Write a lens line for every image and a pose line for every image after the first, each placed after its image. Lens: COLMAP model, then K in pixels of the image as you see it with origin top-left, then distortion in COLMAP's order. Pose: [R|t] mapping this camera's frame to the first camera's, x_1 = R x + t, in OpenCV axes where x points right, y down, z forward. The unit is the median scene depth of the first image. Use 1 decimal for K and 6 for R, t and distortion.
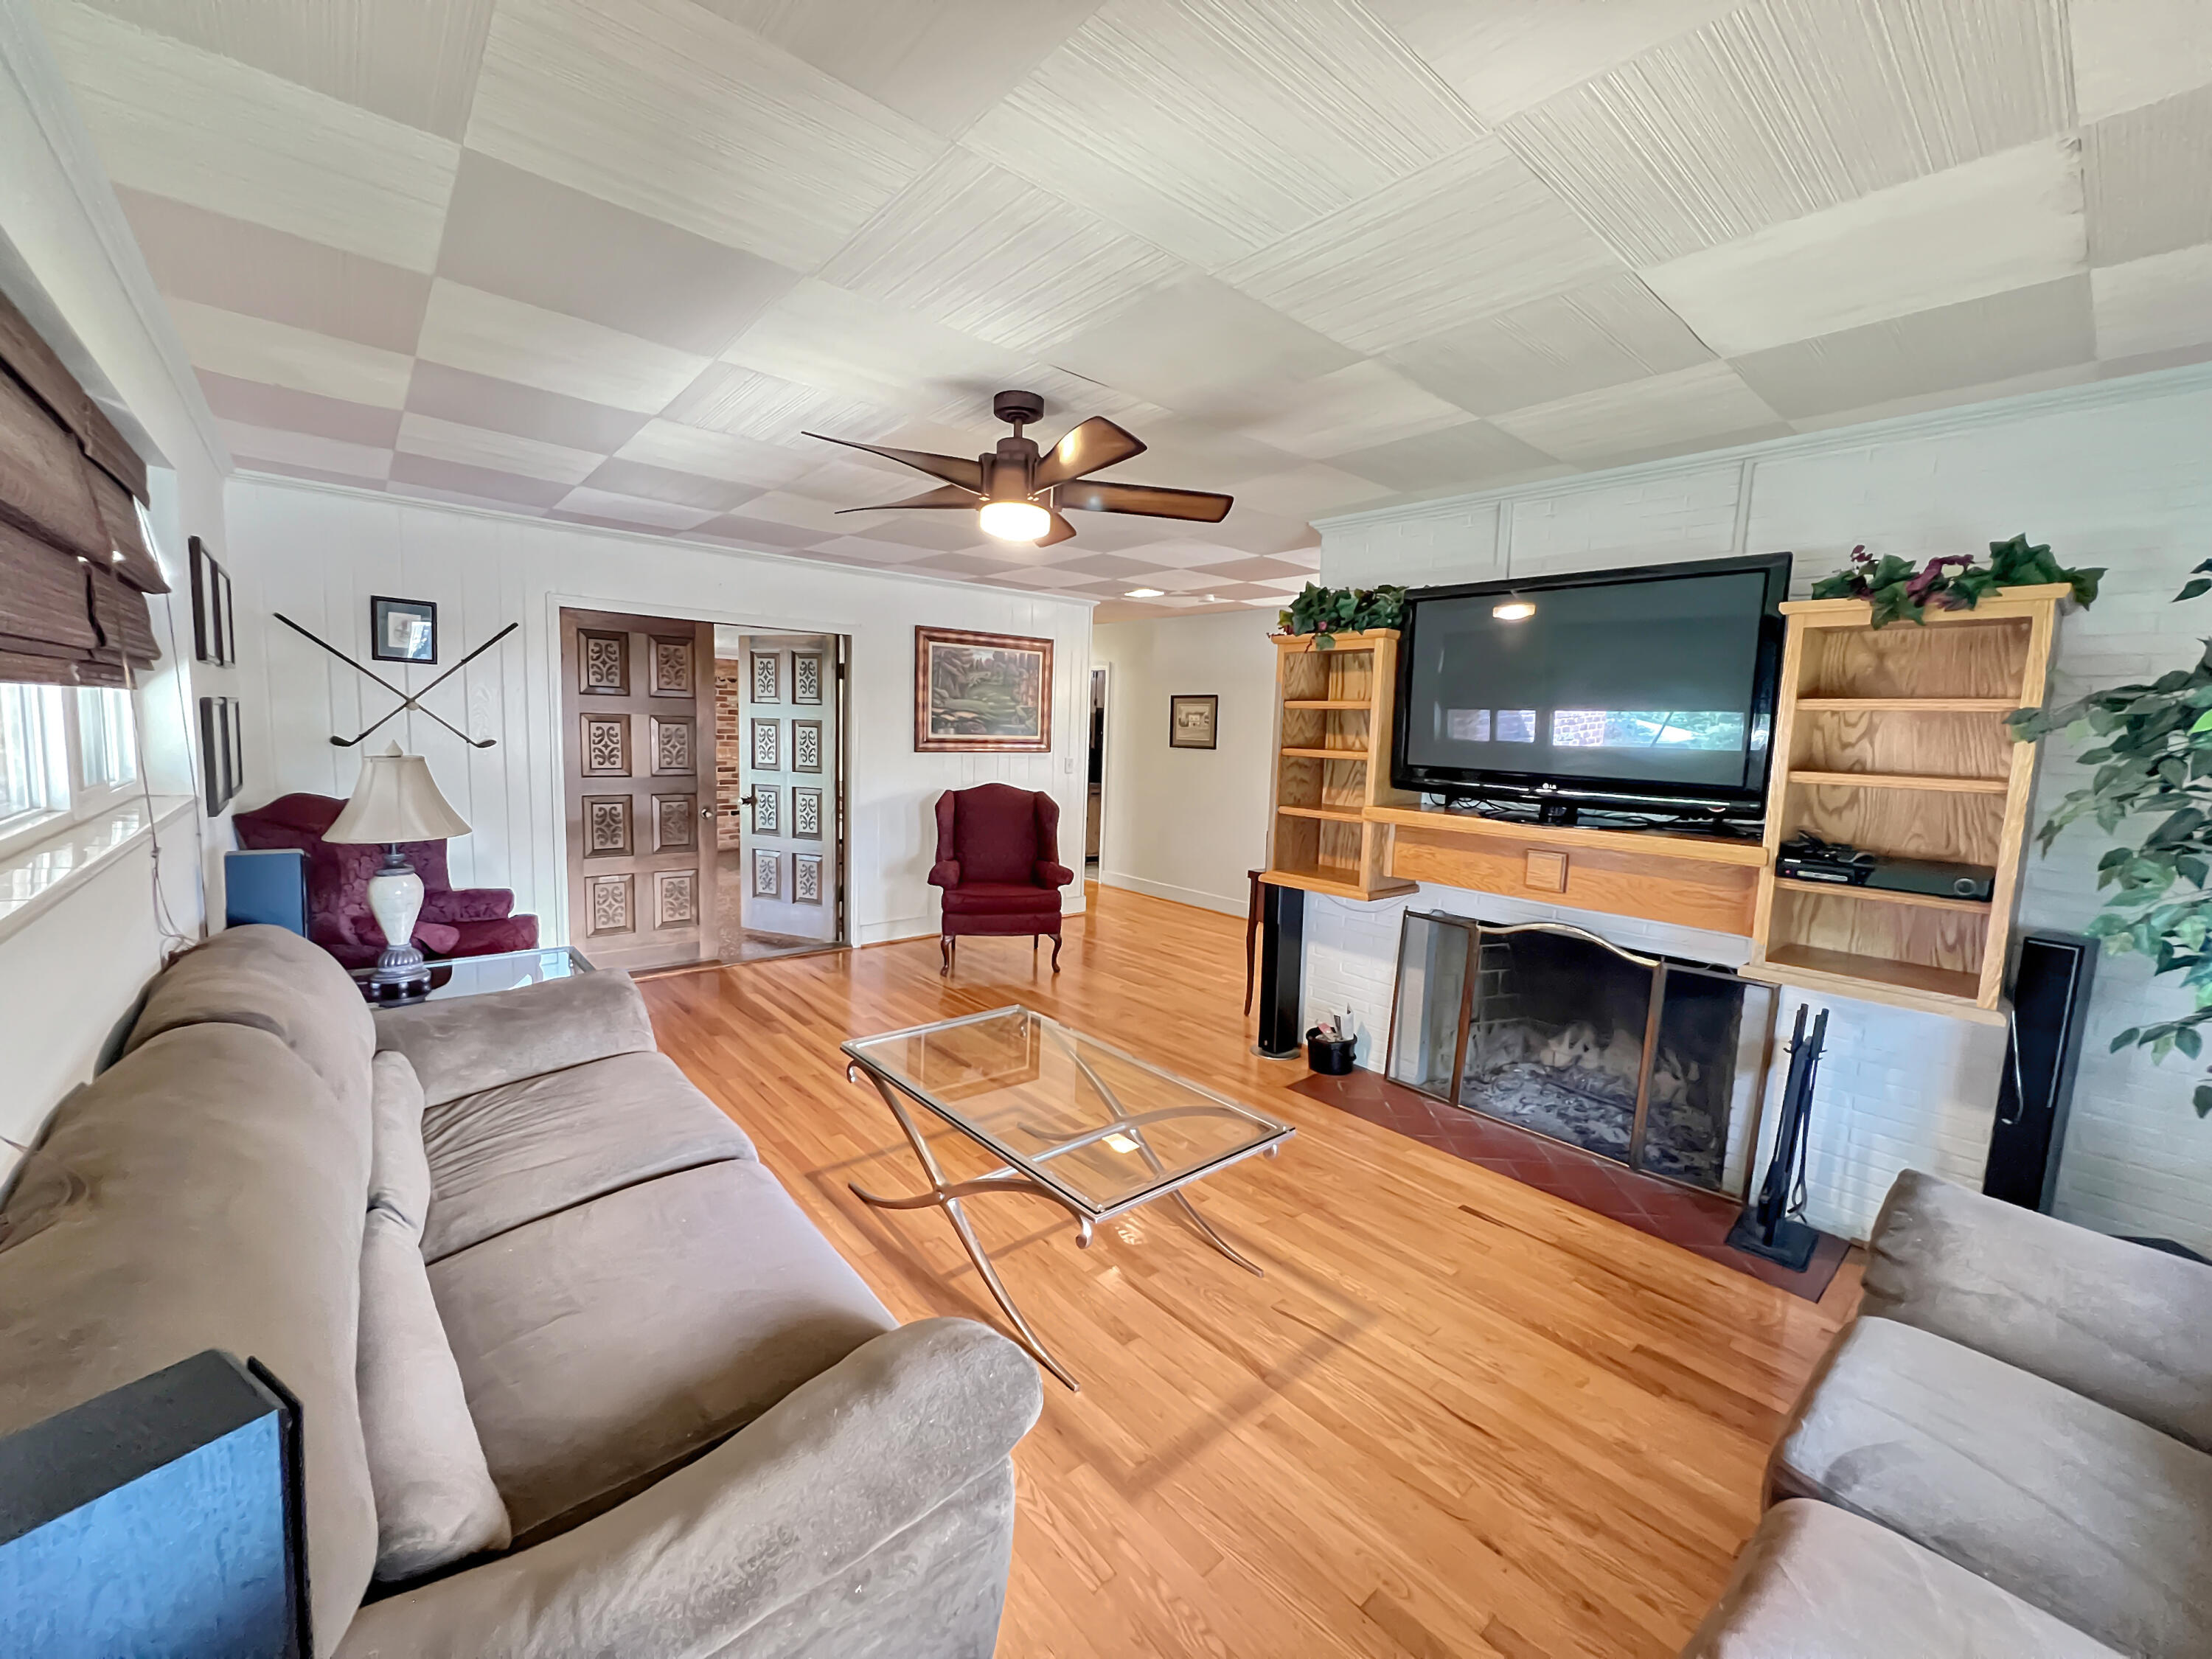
lens RADIAL K [[884.3, 0, 1102.6], [0, 884.3, 825.8], [0, 0, 1]] dist [-0.002717, 0.000794]
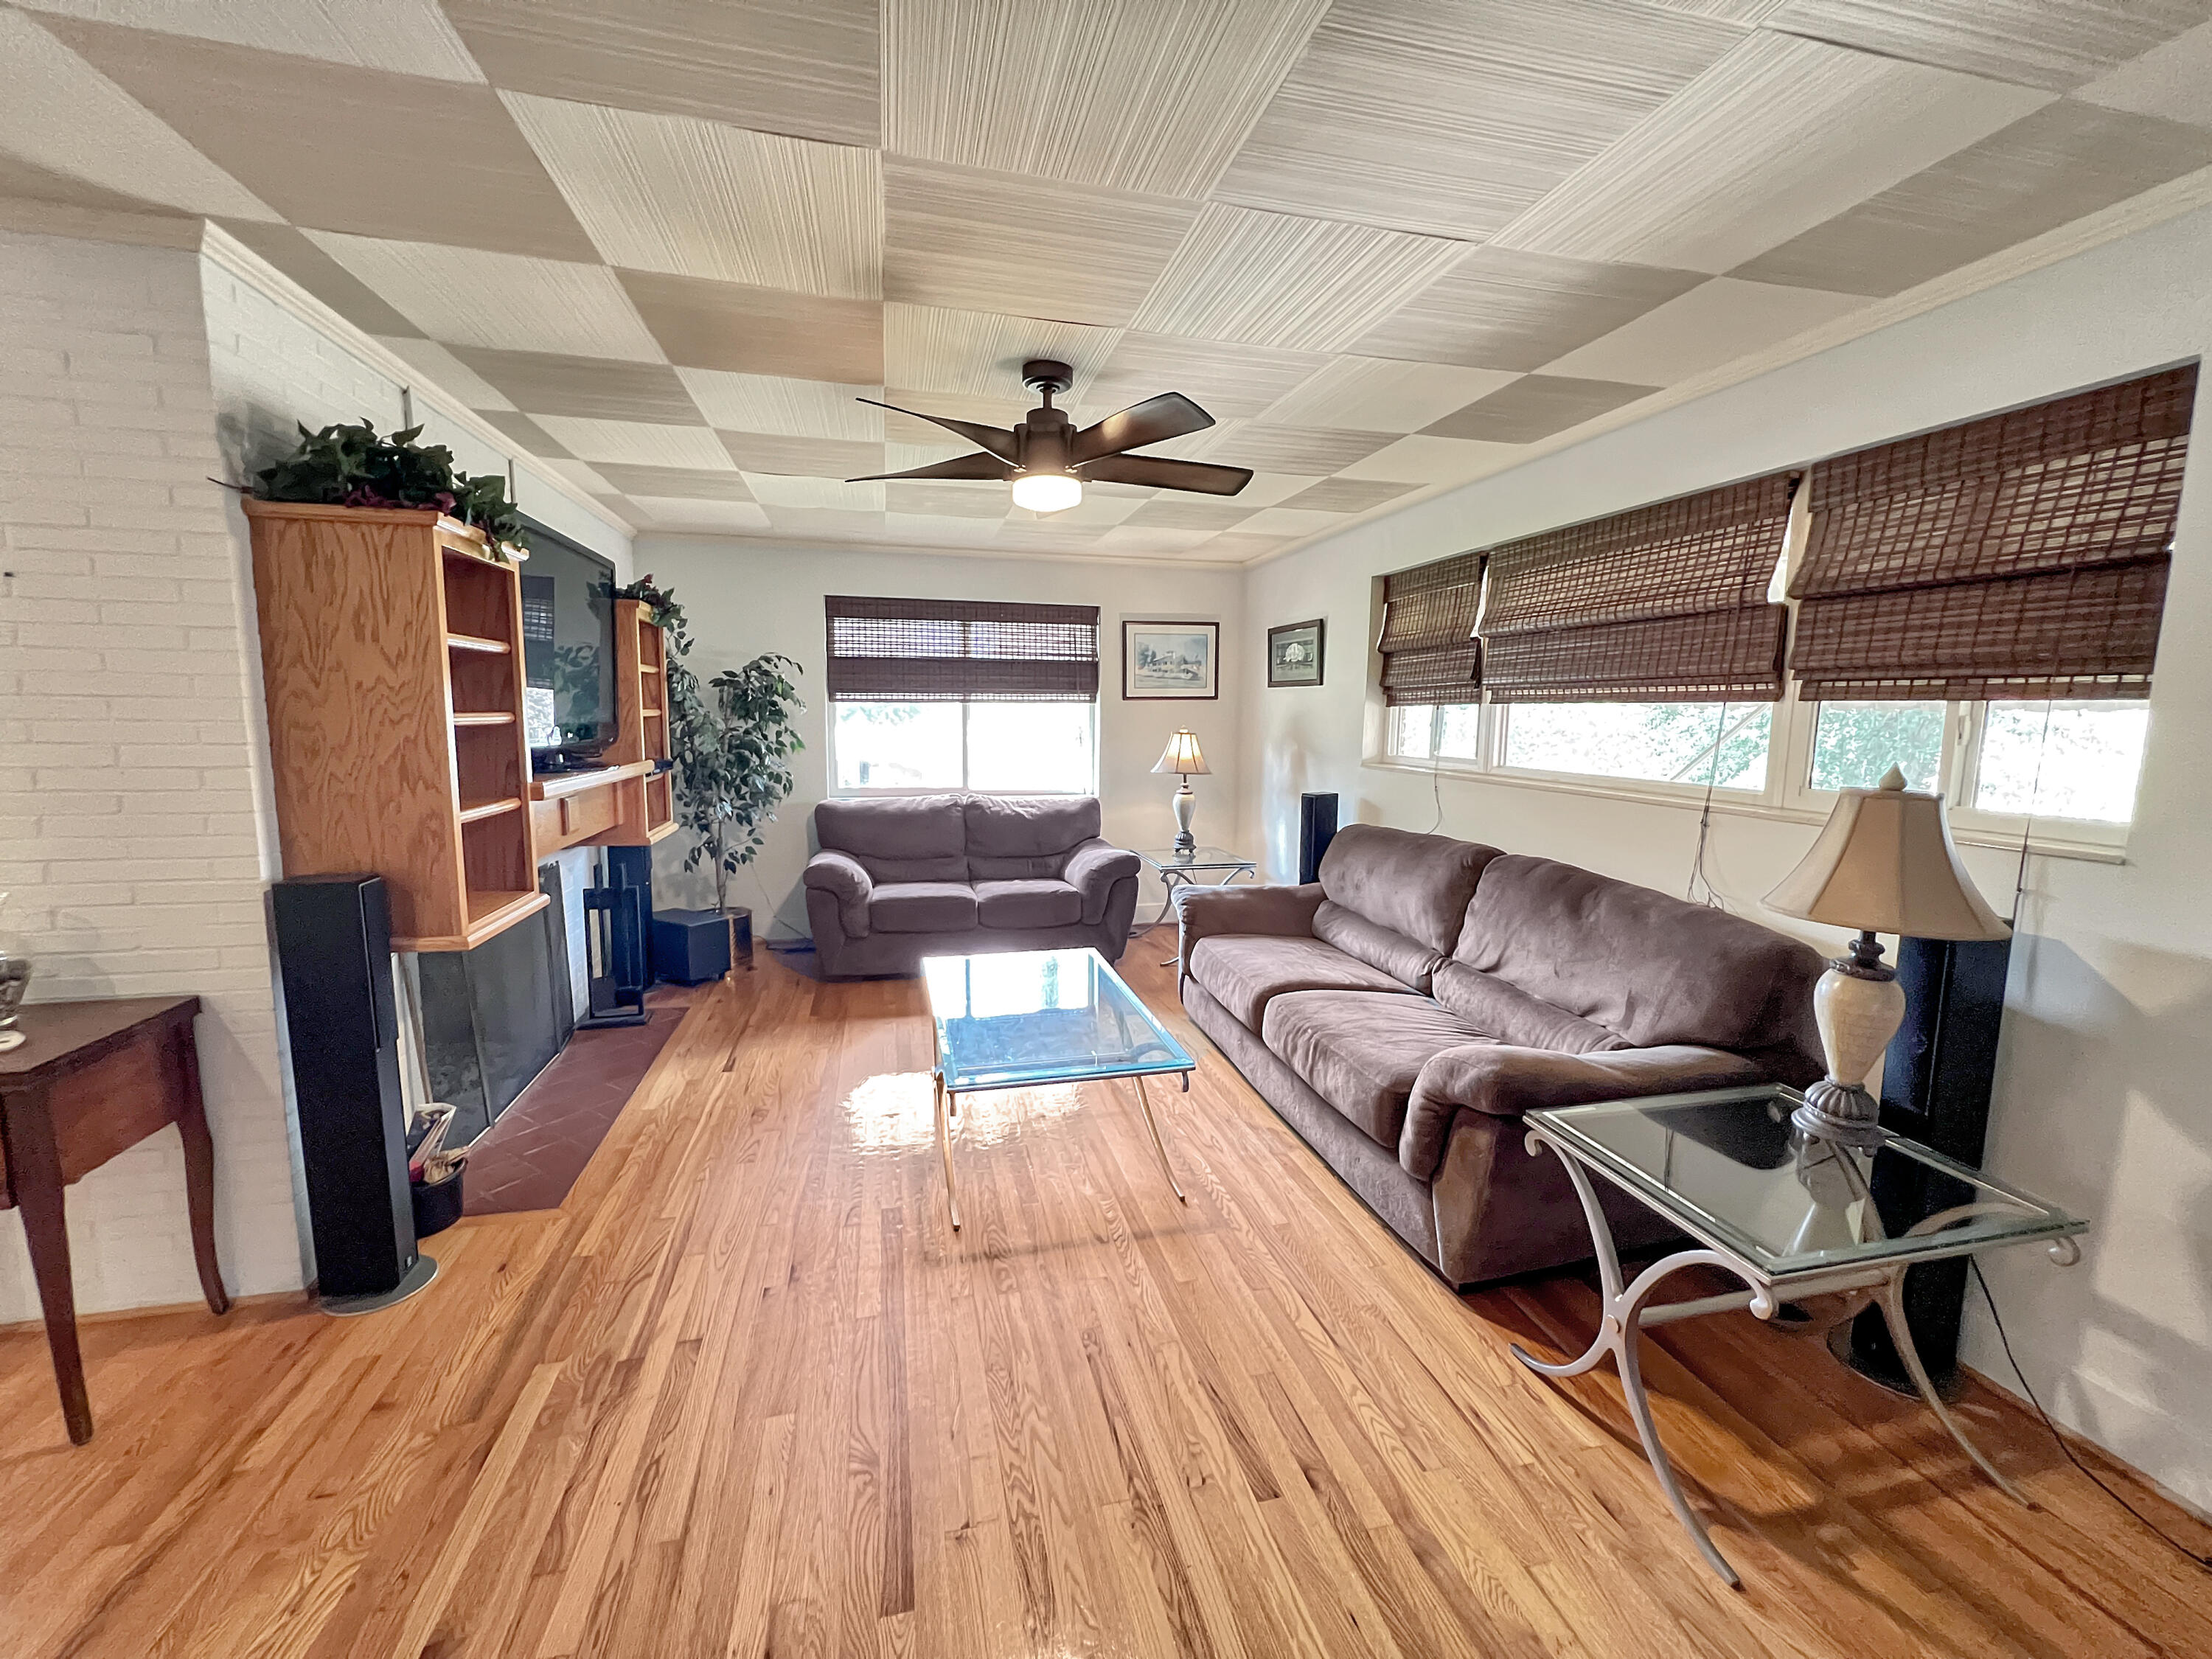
lens RADIAL K [[884.3, 0, 1095.1], [0, 884.3, 820.3], [0, 0, 1]] dist [-0.002717, 0.000794]
pose [[-0.885396, -0.102605, 0.453372, -0.459771], [0.008794, 0.971462, 0.237031, -0.161321], [-0.464755, 0.213853, -0.859226, 1.379388]]
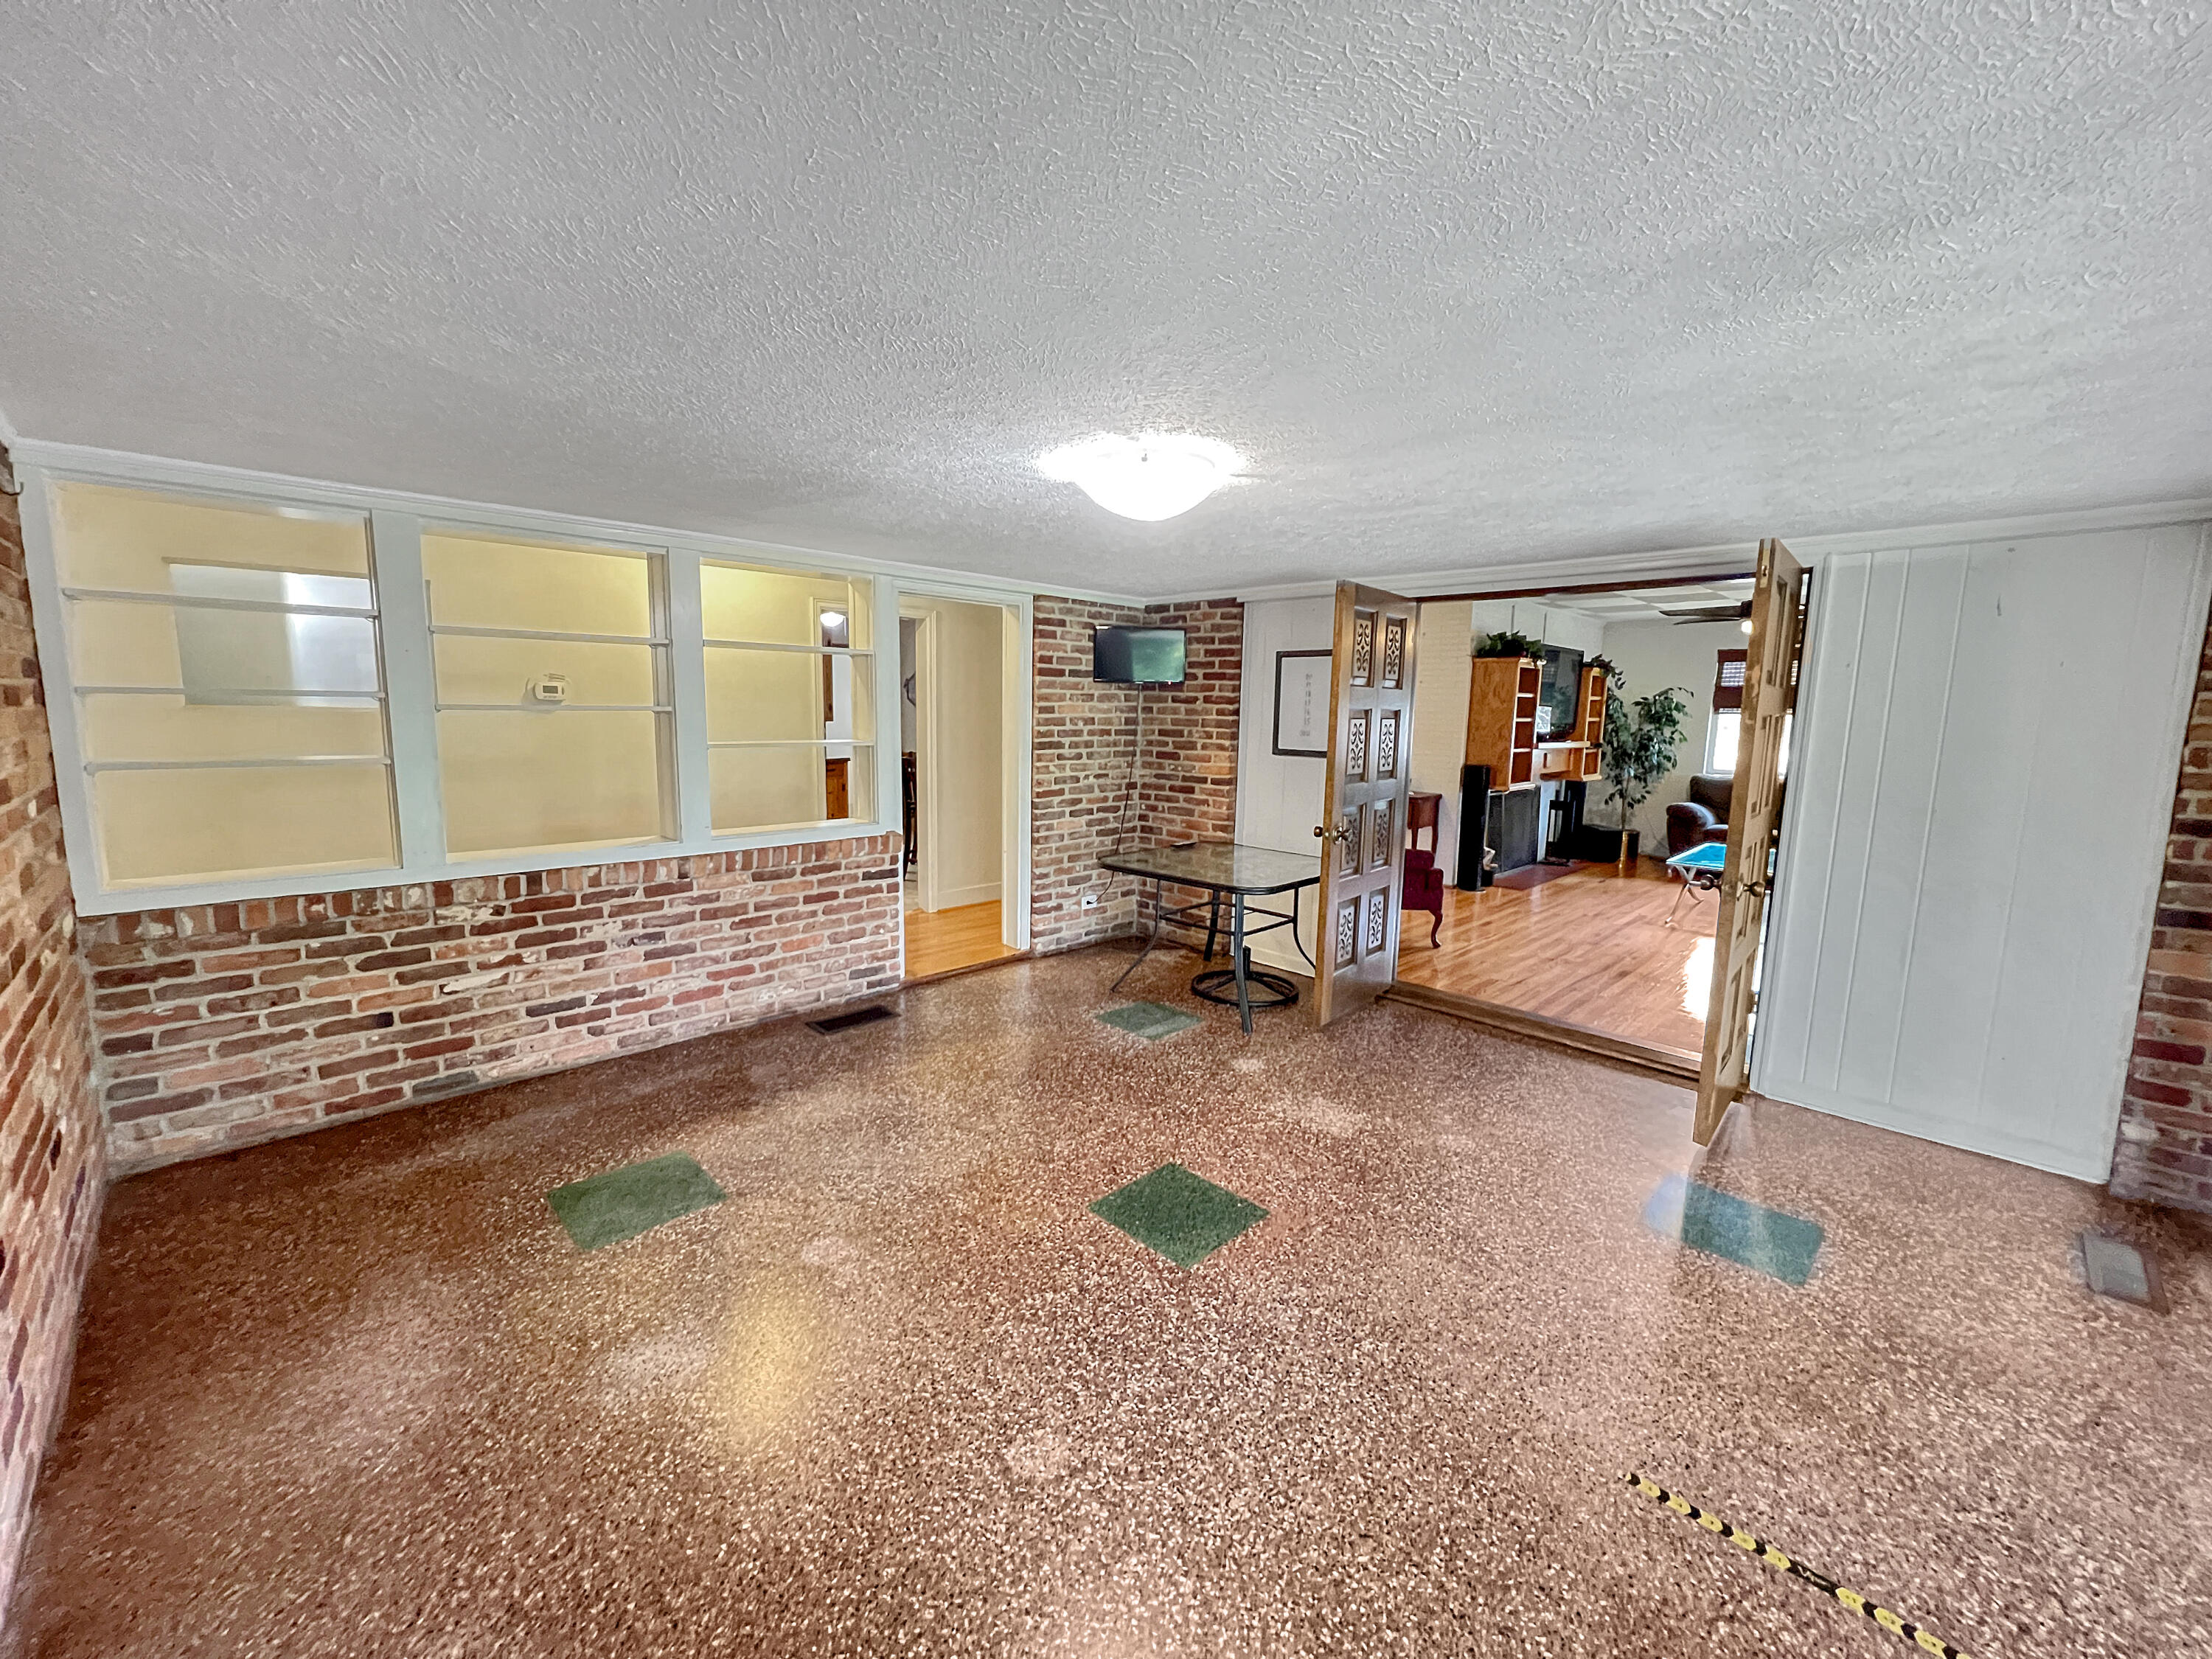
lens RADIAL K [[884.3, 0, 1110.3], [0, 884.3, 821.7], [0, 0, 1]] dist [-0.002717, 0.000794]
pose [[-0.071157, -0.168055, 0.983206, -1.696354], [0.090086, 0.980594, 0.174128, -0.290217], [-0.993389, 0.100964, -0.054637, 2.076123]]
